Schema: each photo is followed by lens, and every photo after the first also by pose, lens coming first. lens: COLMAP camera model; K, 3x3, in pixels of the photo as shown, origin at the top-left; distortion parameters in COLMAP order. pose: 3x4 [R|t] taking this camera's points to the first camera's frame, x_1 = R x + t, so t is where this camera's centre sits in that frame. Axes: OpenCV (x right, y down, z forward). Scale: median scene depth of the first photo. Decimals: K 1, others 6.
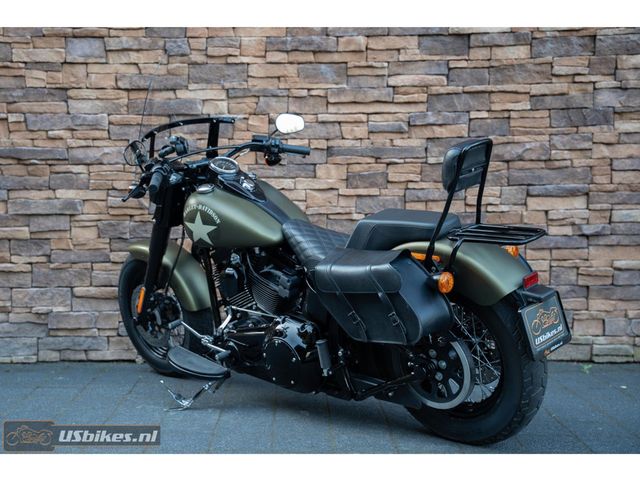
lens RADIAL K [[994.0, 0, 282.3], [0, 994.0, 258.5], [0, 0, 1]] dist [0.205978, 0.004763]
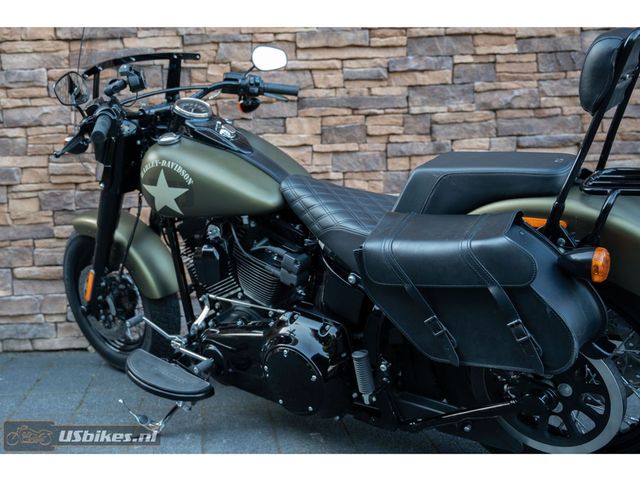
lens RADIAL K [[723.2, 0, 238.7], [0, 723.2, 217.4], [0, 0, 1]] dist [-0.052492, 0.046411]
pose [[0.997901, -0.036462, 0.053522, -0.045121], [0.036644, 0.999325, -0.002426, -0.006814], [-0.053398, 0.004383, 0.998564, 0.367864]]
